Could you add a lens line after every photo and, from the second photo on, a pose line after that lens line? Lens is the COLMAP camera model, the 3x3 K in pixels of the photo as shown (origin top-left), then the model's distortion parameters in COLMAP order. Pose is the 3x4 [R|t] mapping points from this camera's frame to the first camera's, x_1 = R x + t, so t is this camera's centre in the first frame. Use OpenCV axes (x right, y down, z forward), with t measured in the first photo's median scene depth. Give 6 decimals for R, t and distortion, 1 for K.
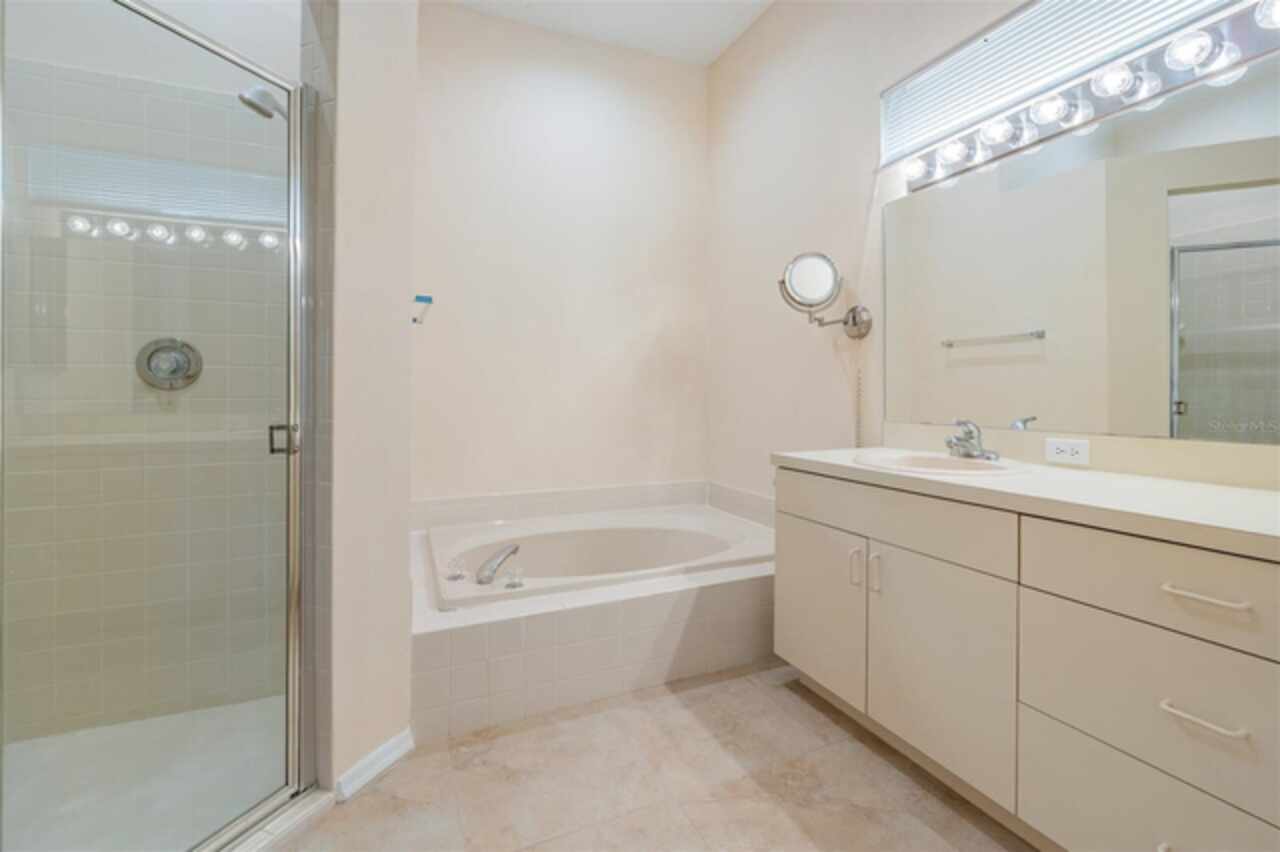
lens RADIAL K [[562.0, 0, 639.3], [0, 562.0, 391.2], [0, 0, 1]] dist [0.013530, 0.000155]
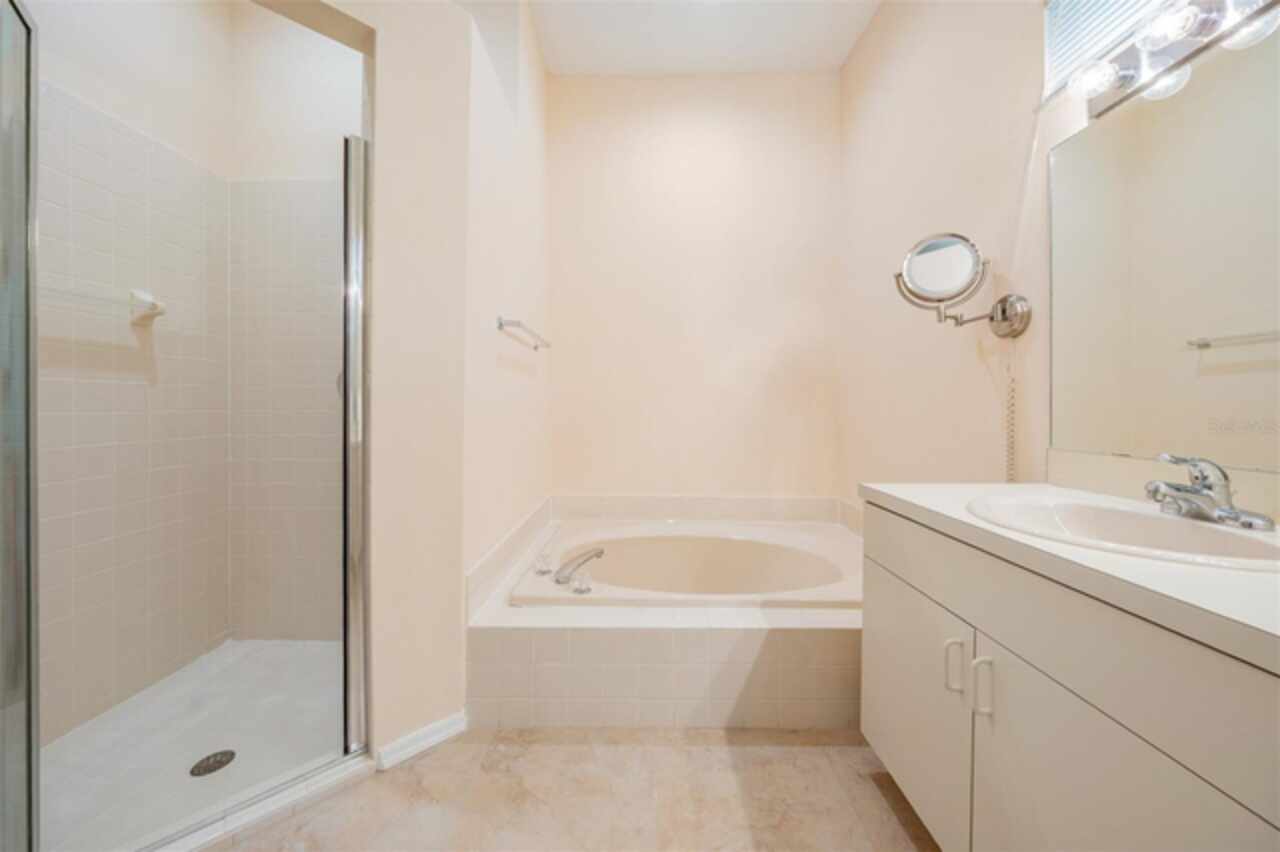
lens RADIAL K [[442.9, 0, 639.5], [0, 442.9, 404.4], [0, 0, 1]] dist [0.000748, 0.000237]
pose [[0.910614, 0.003753, -0.413241, 0.208869], [-0.004096, 0.999992, 0.000057, -0.001416], [0.413238, 0.001640, 0.910622, 0.289525]]
